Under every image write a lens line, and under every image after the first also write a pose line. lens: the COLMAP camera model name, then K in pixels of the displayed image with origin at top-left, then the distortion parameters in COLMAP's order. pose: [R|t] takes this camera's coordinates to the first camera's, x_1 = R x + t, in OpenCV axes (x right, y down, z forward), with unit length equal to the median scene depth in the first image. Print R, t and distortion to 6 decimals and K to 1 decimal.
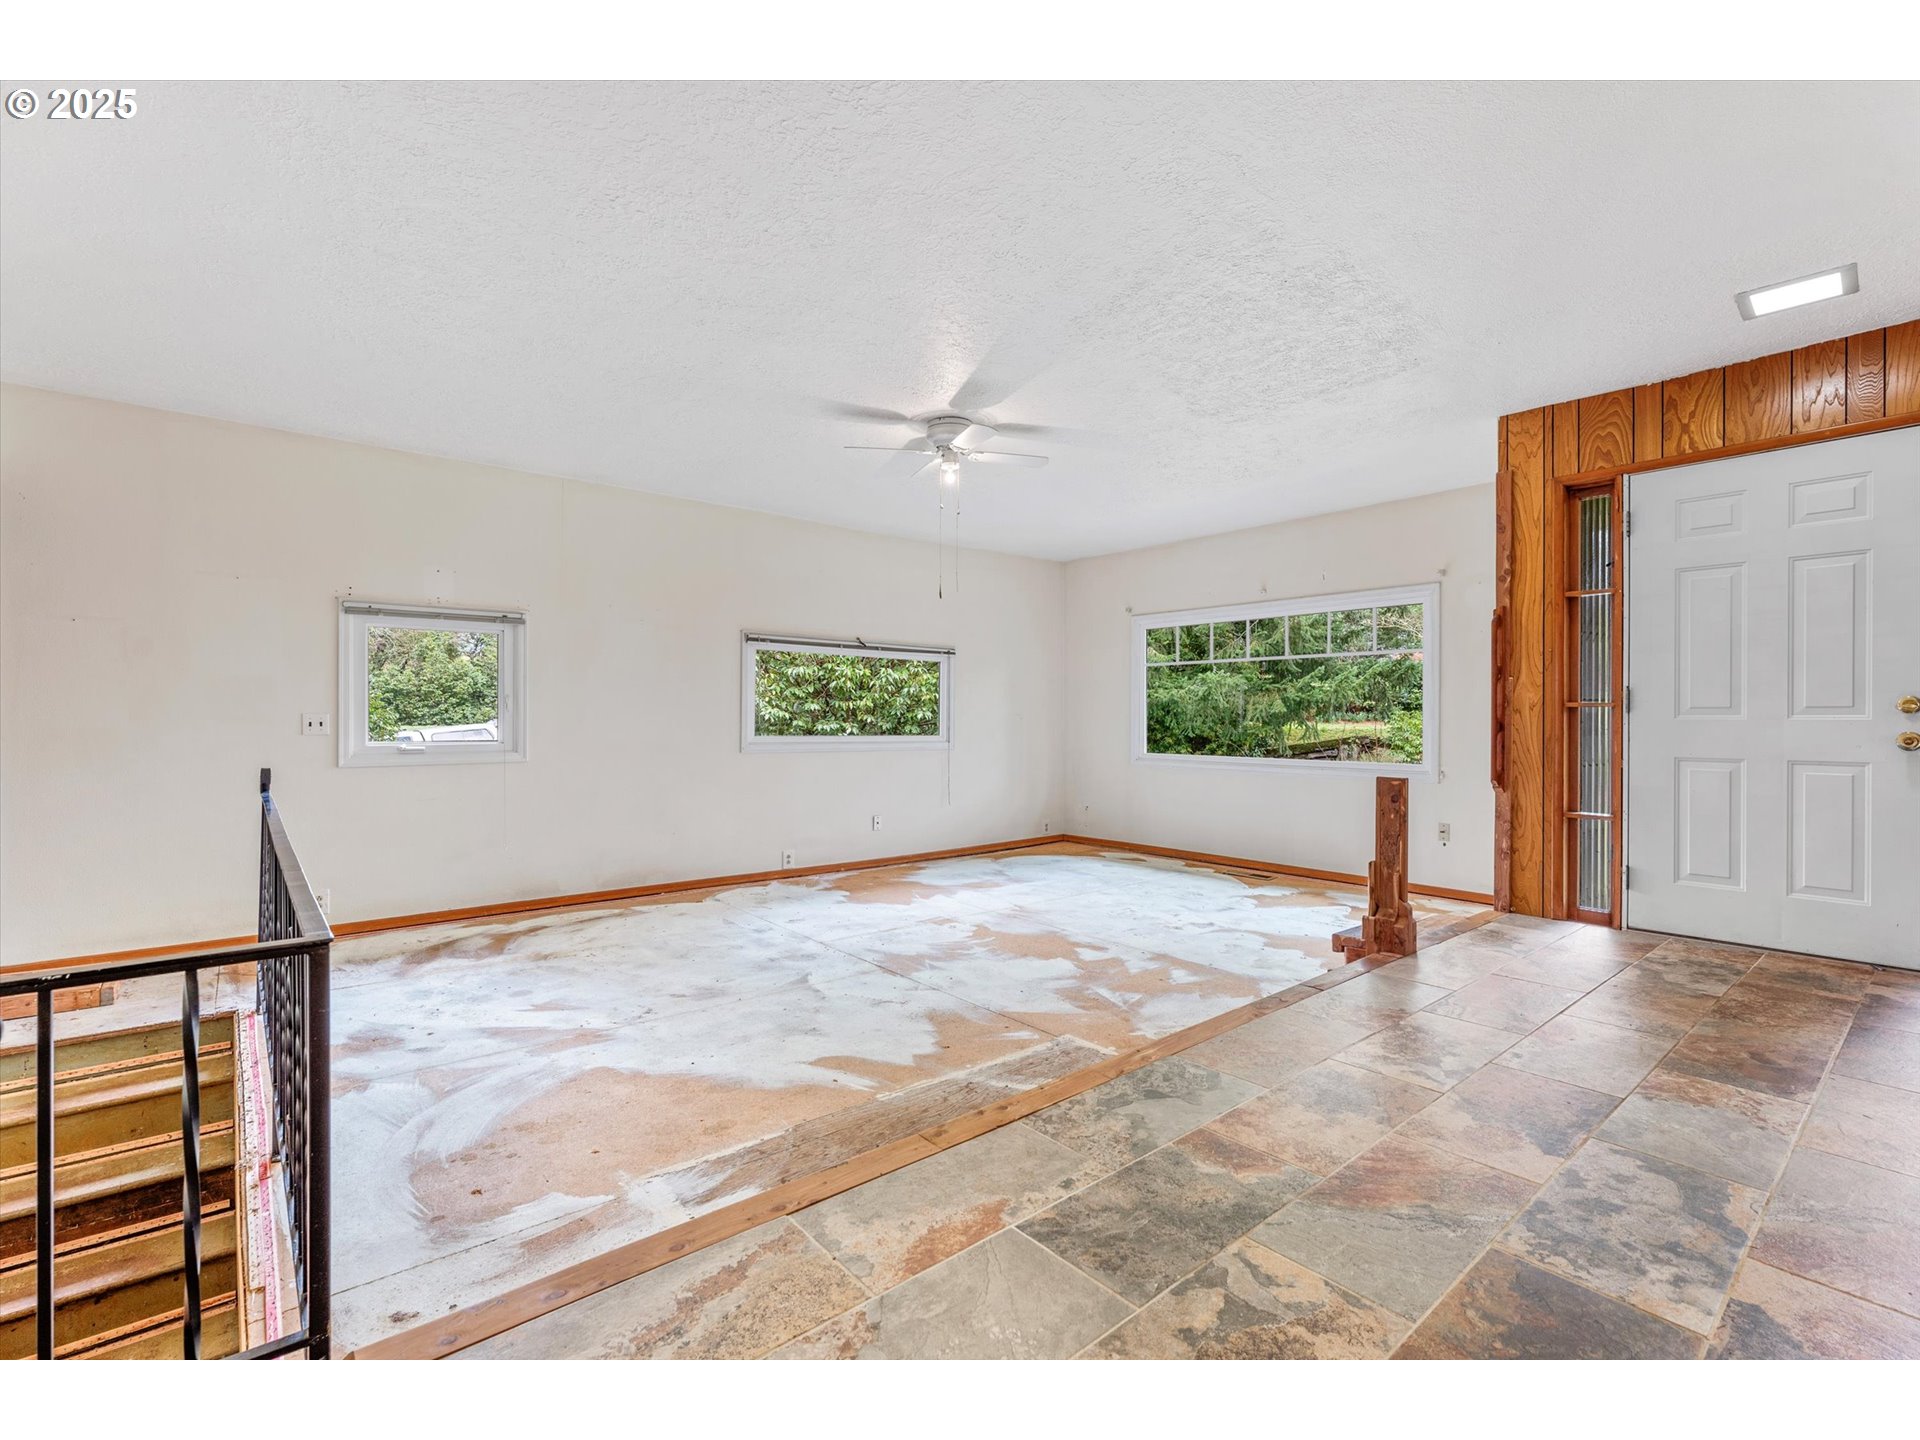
lens RADIAL K [[852.9, 0, 949.1], [0, 852.9, 721.5], [0, 0, 1]] dist [0.001034, -0.000406]
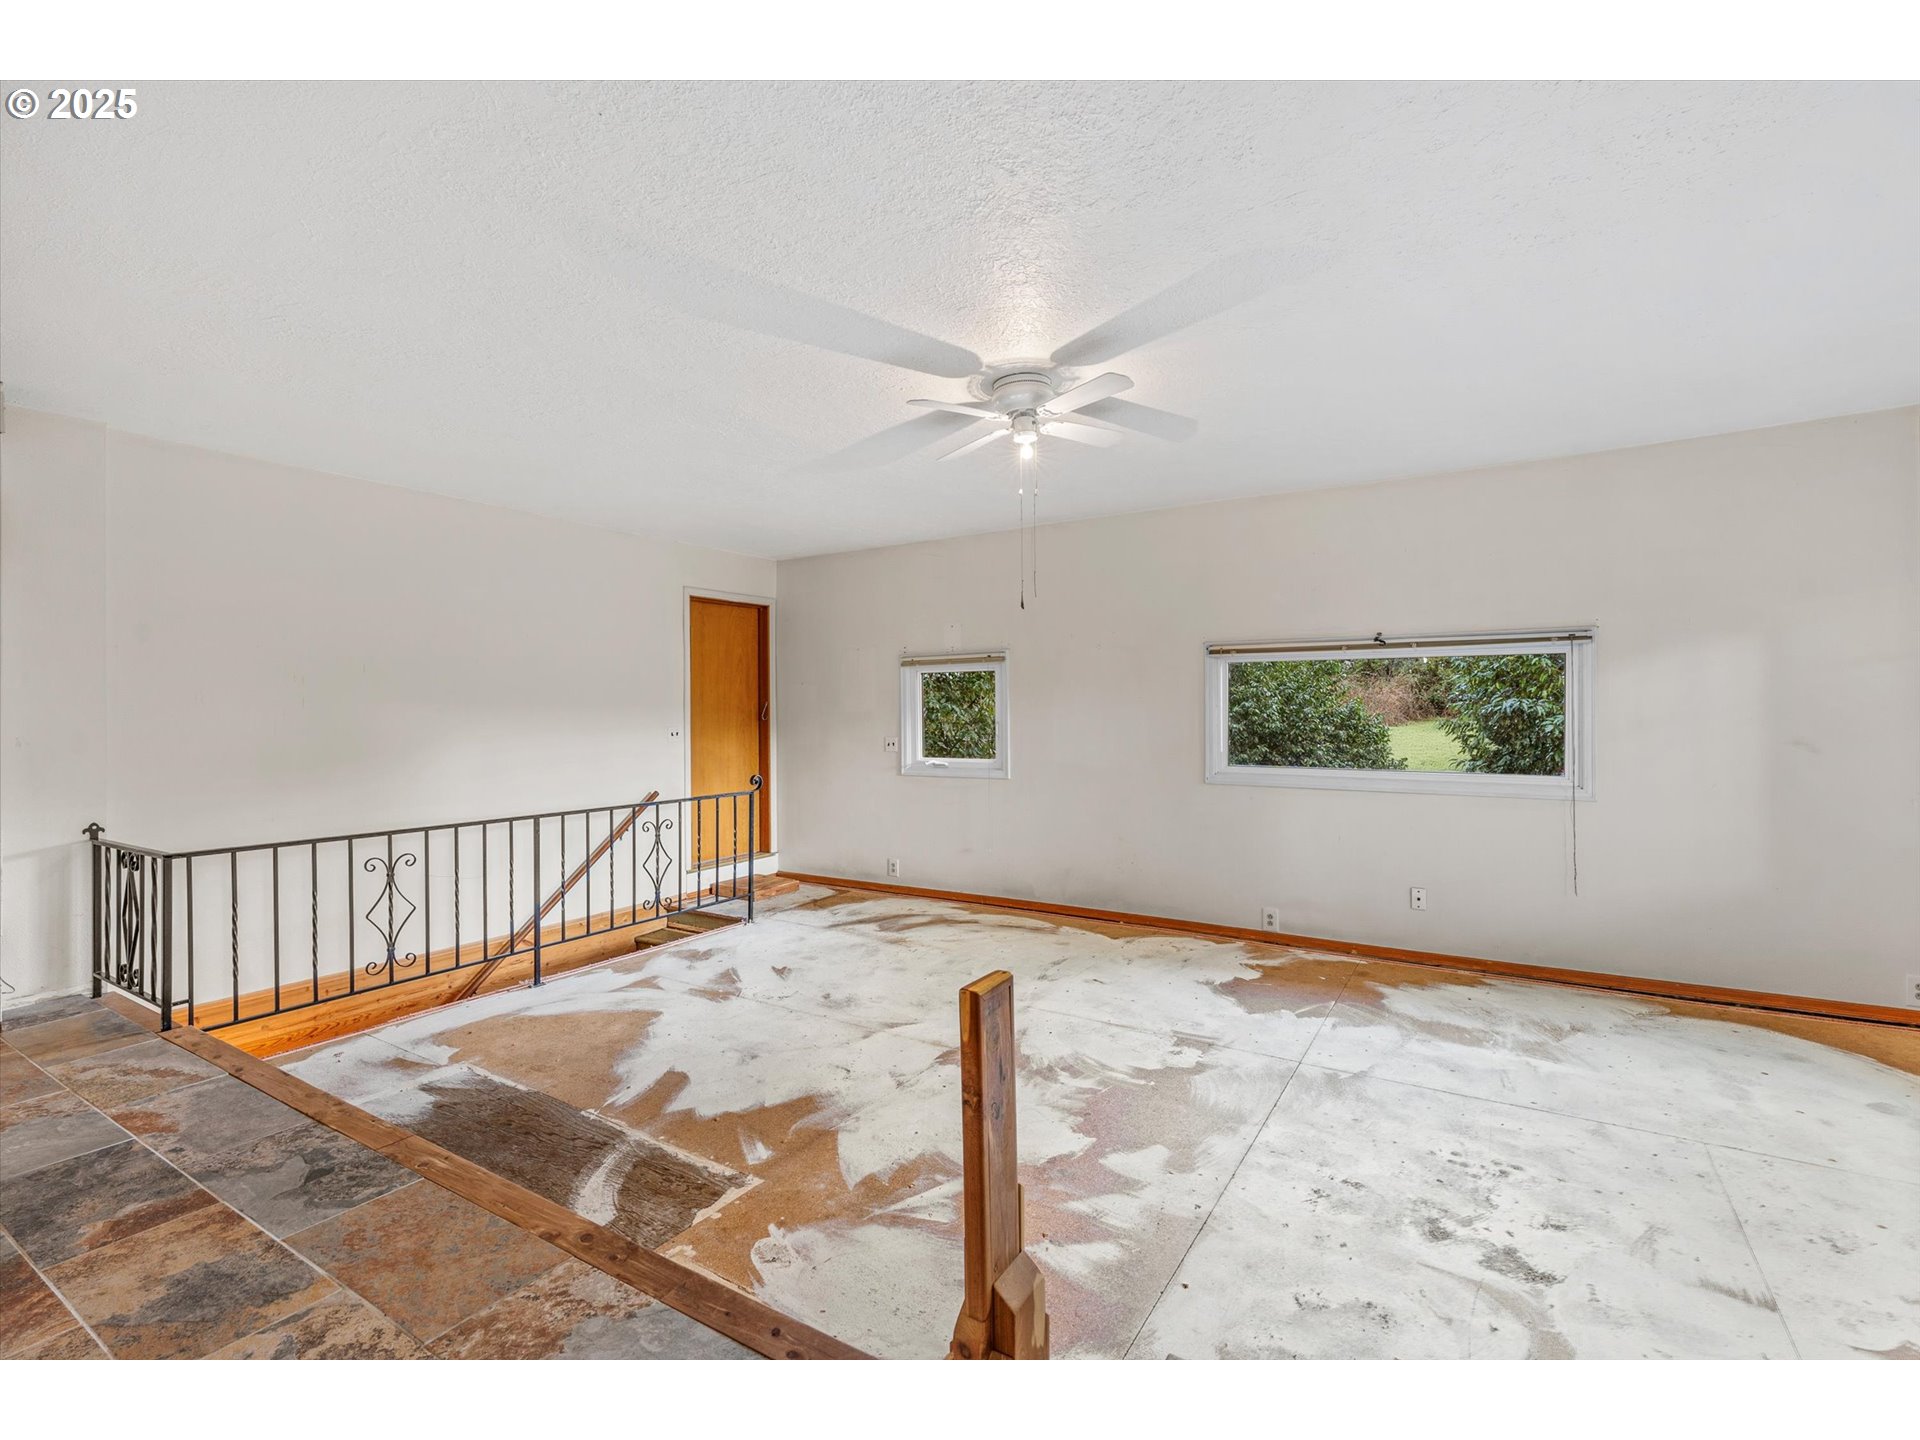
lens RADIAL K [[852.9, 0, 974.8], [0, 852.9, 704.7], [0, 0, 1]] dist [0.001034, -0.000406]
pose [[0.328475, -0.015190, -0.944391, 0.826007], [0.001976, 0.999880, -0.015396, -0.050531], [0.944511, 0.003191, 0.328465, 0.804202]]
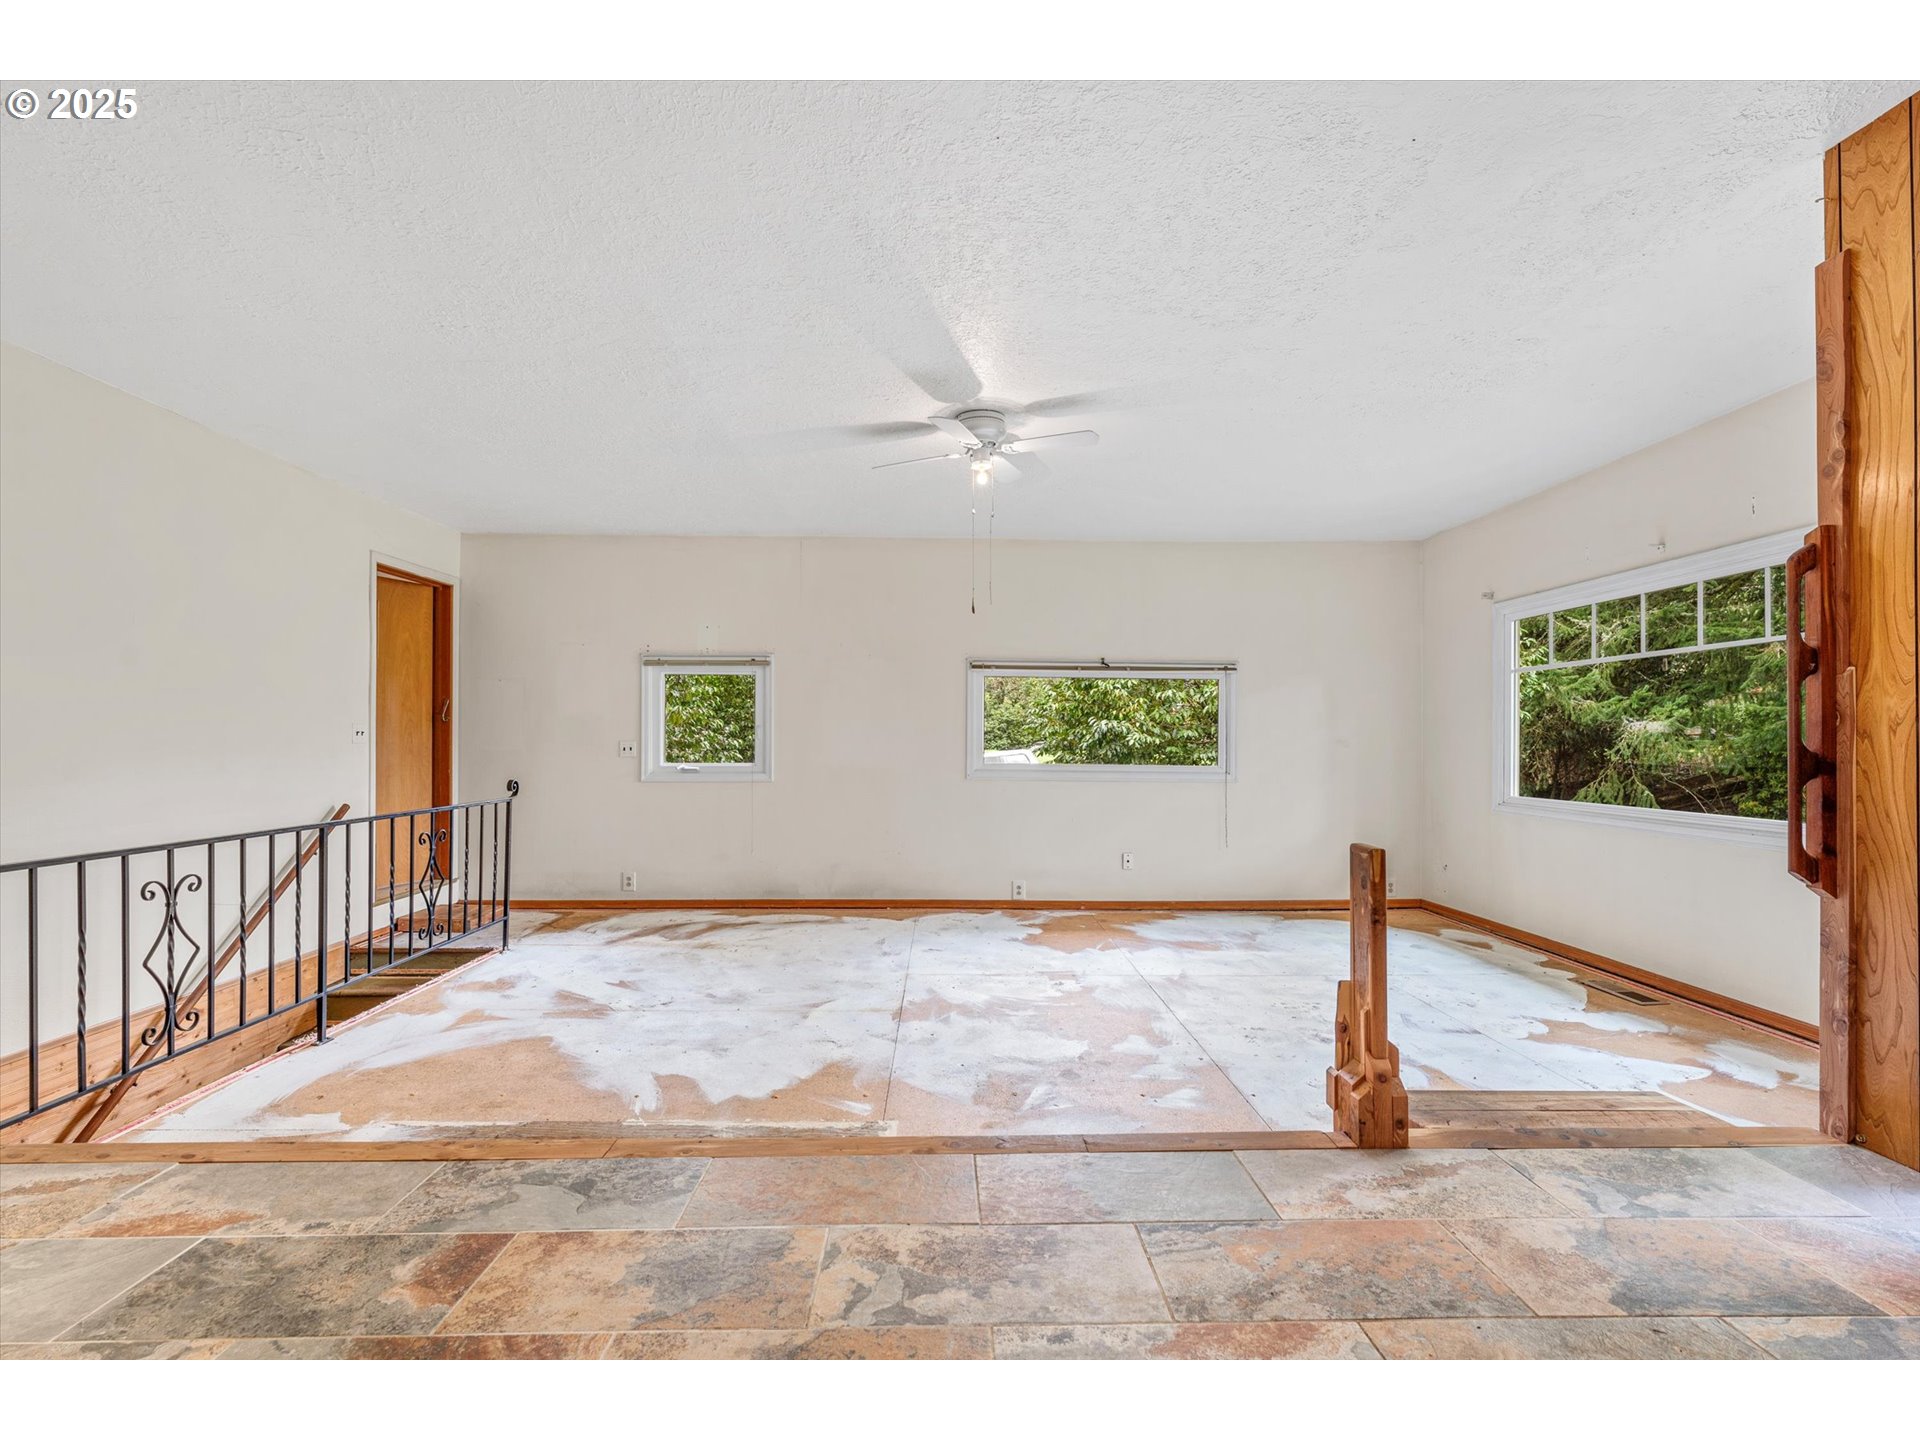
lens RADIAL K [[852.9, 0, 956.6], [0, 852.9, 735.1], [0, 0, 1]] dist [0.001034, -0.000406]
pose [[0.784174, -0.005560, -0.620516, 0.618369], [-0.003927, 0.999895, -0.013923, -0.002960], [0.620529, 0.013355, 0.784070, 0.321184]]
